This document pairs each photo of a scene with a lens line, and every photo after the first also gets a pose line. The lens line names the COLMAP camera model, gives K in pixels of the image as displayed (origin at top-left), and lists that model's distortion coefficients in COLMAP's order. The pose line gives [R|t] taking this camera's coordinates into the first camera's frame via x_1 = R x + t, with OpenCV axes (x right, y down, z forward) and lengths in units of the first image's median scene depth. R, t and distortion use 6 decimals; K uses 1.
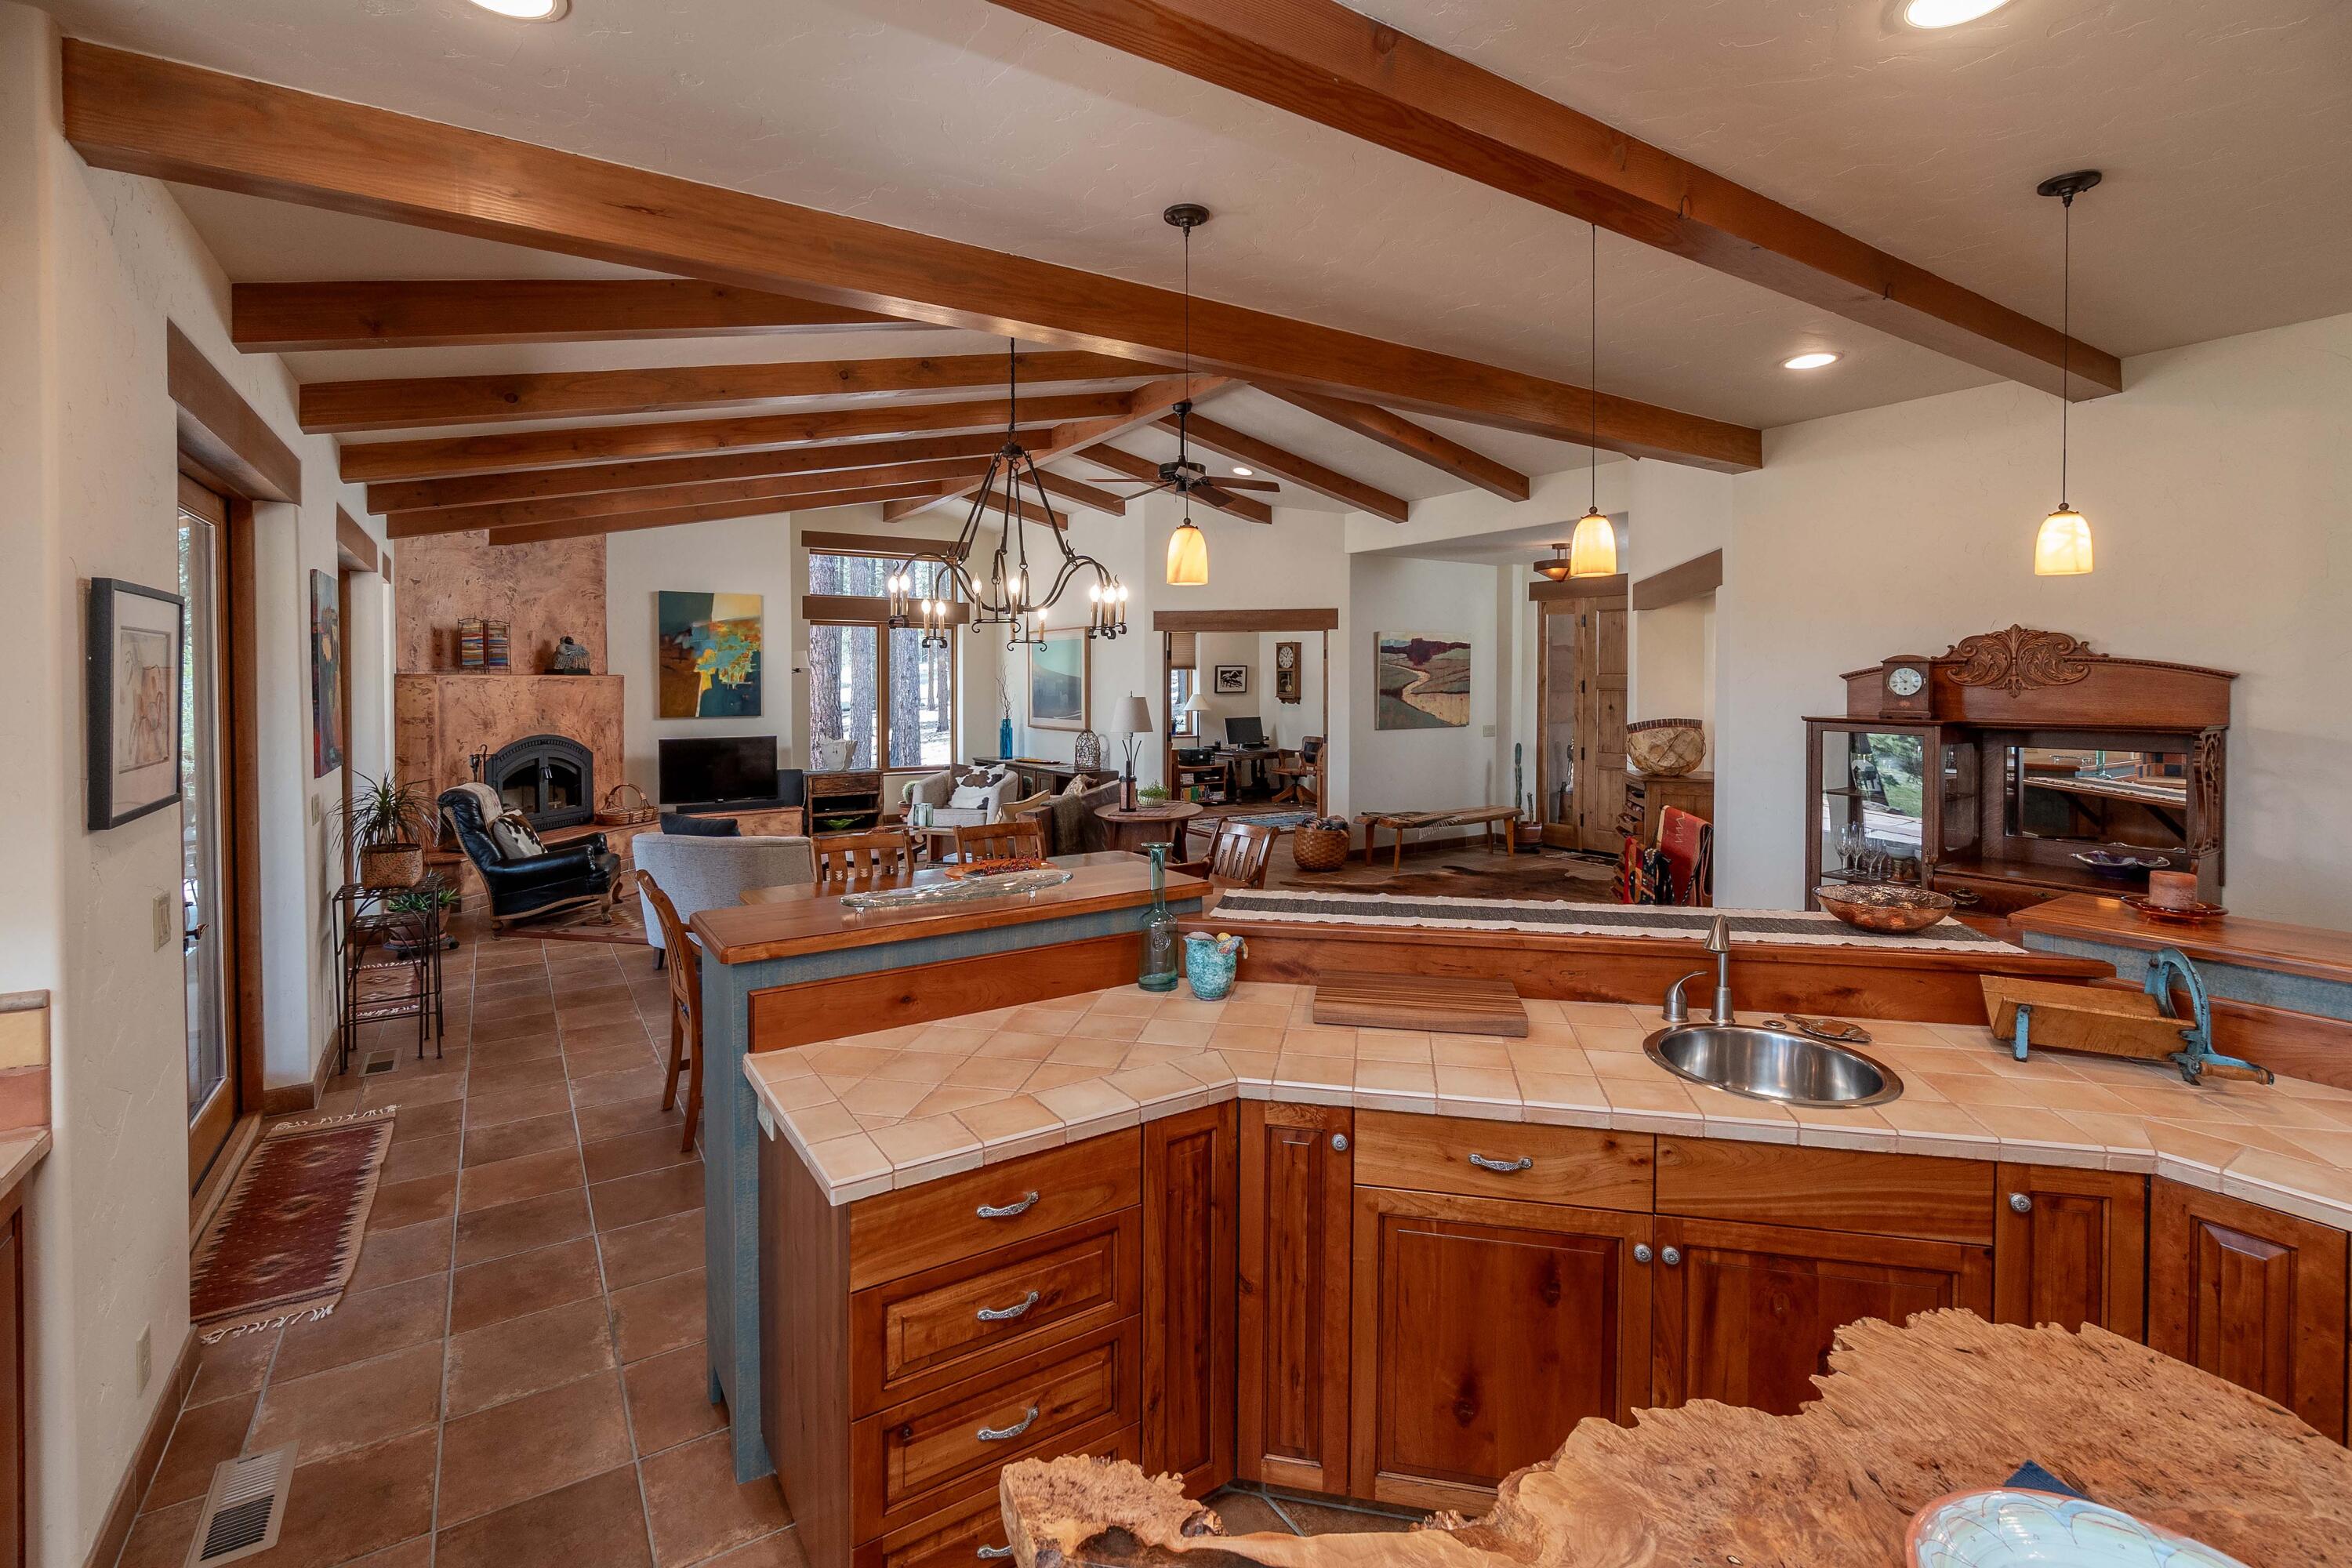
lens RADIAL K [[1030.5, 0, 1179.3], [0, 1030.5, 705.1], [0, 0, 1]] dist [-0.000123, -0.000037]
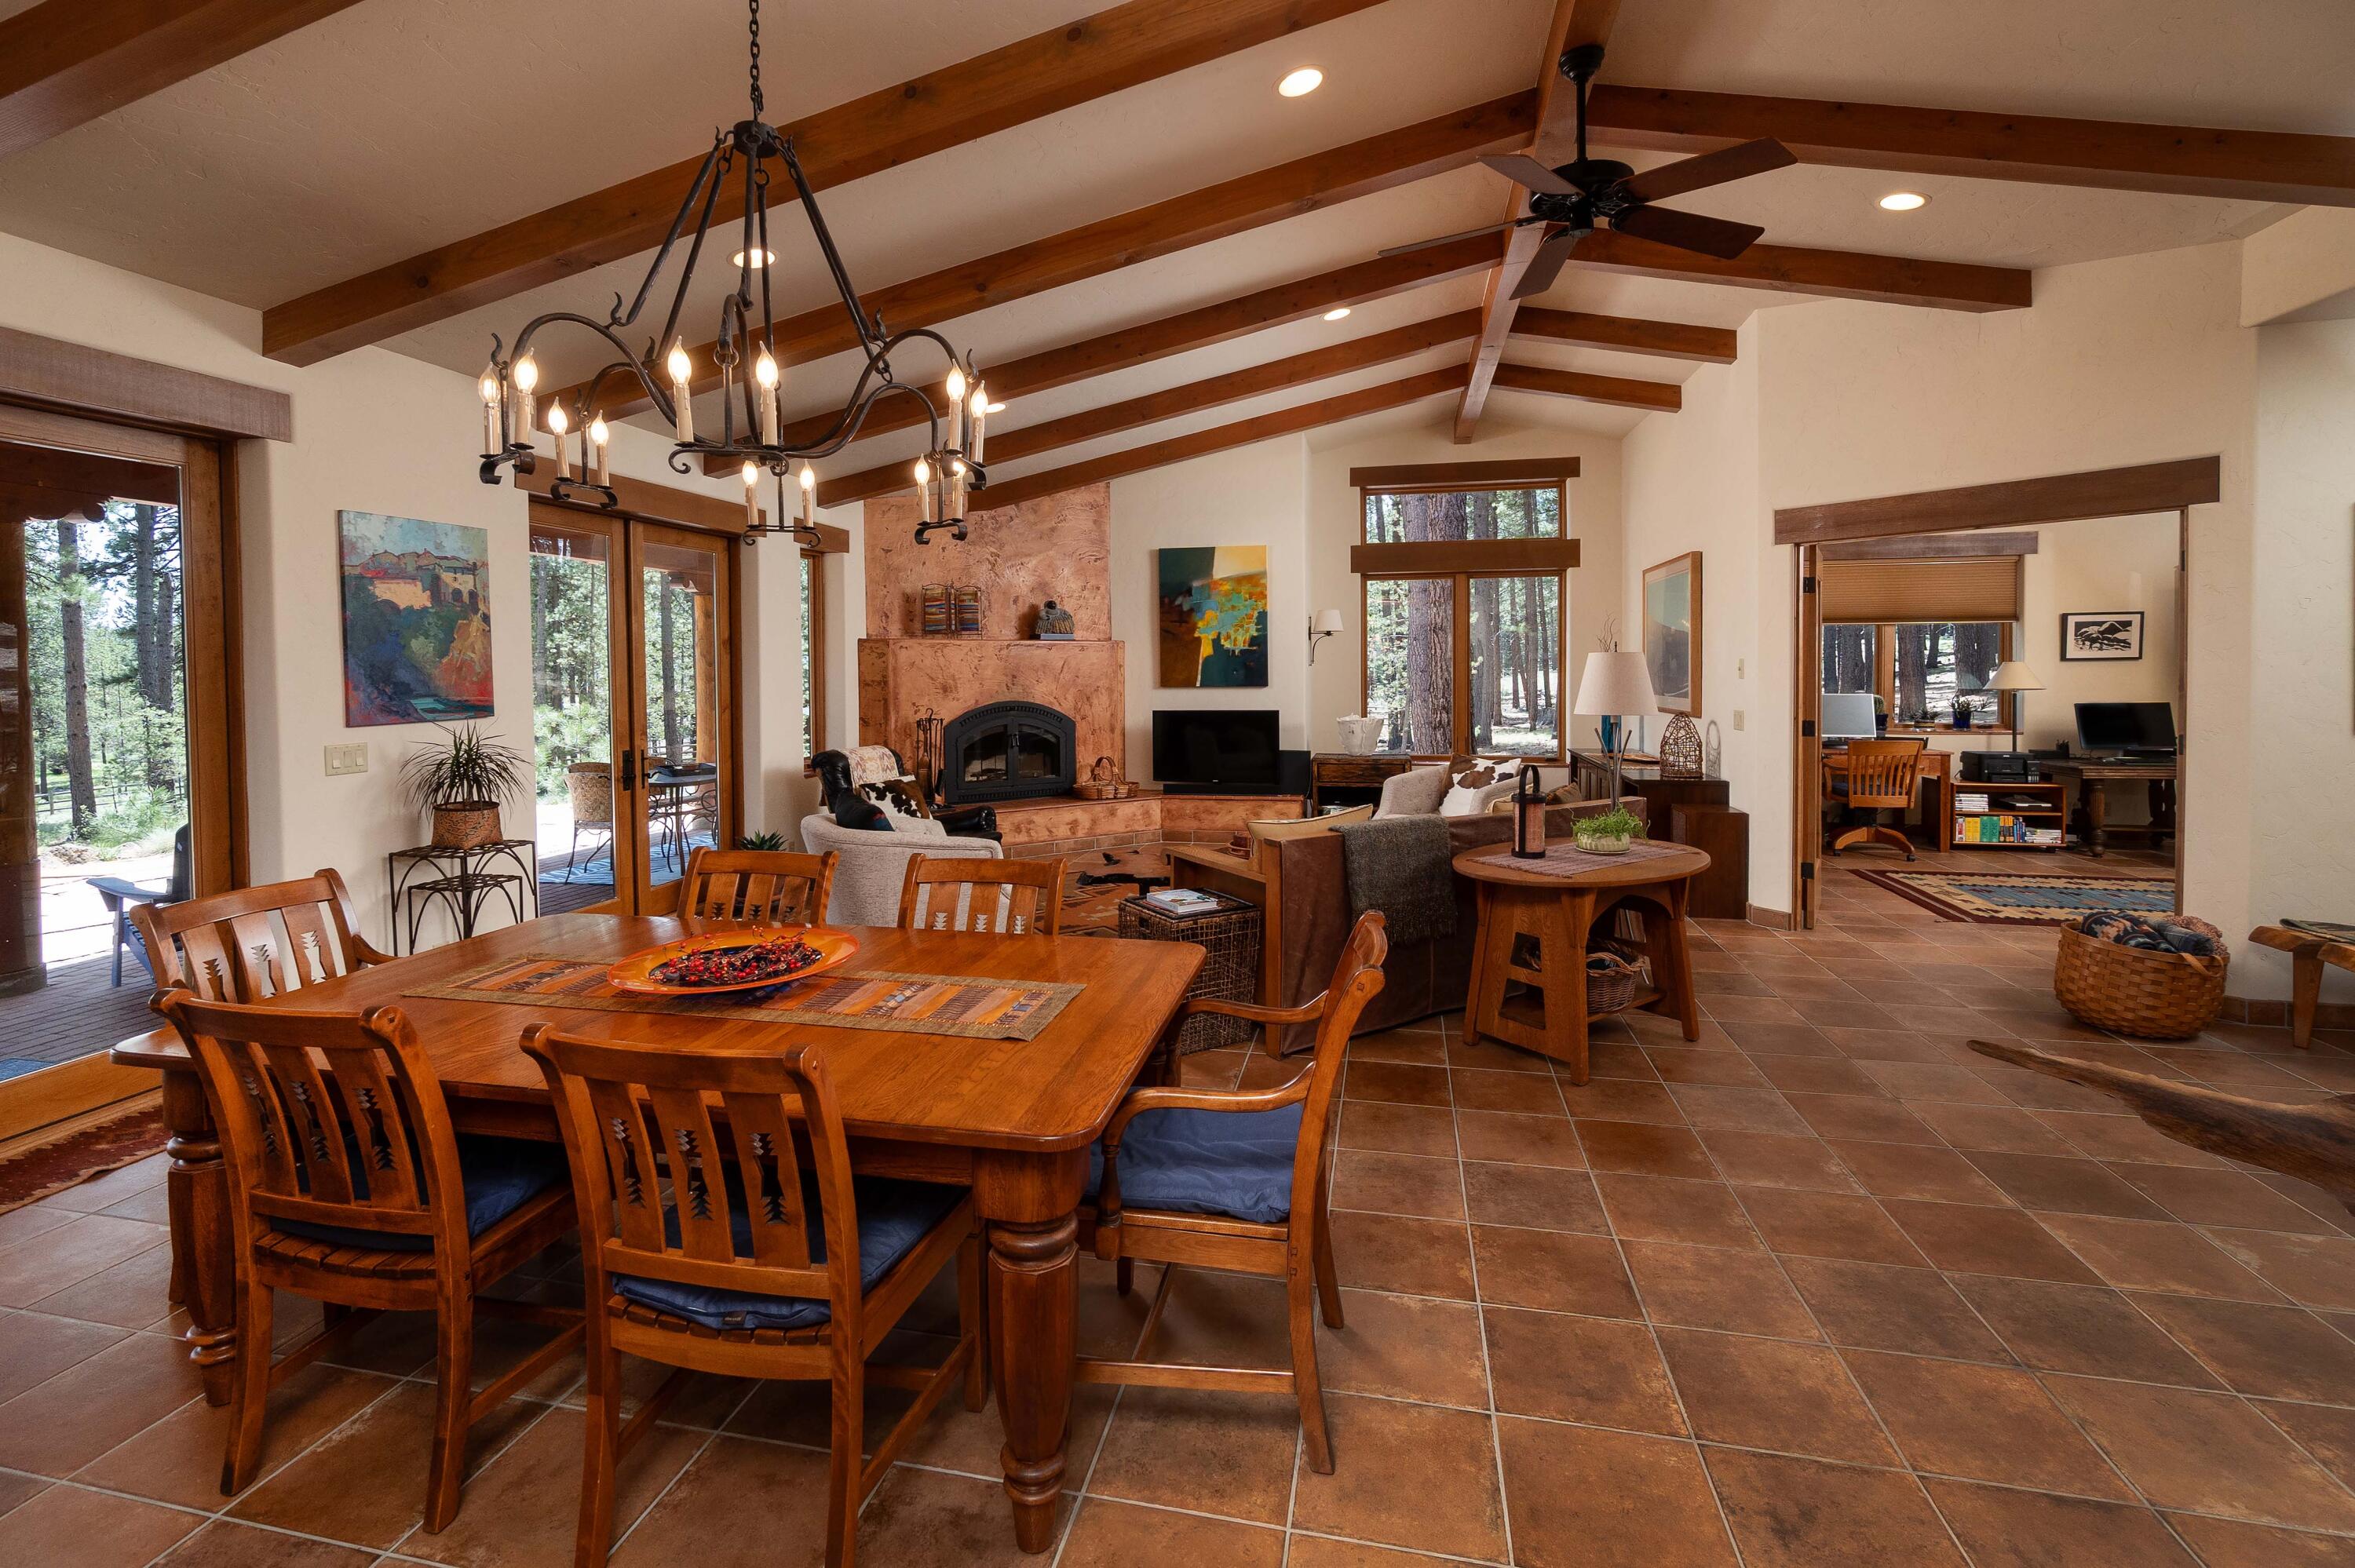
lens RADIAL K [[1020.0, 0, 1173.2], [0, 1020.0, 682.6], [0, 0, 1]] dist [-0.001791, -0.000069]
pose [[0.699848, 0.004220, -0.714280, 0.150453], [-0.008122, 0.999965, -0.002049, 0.010160], [0.714246, 0.007236, 0.699857, 0.360582]]
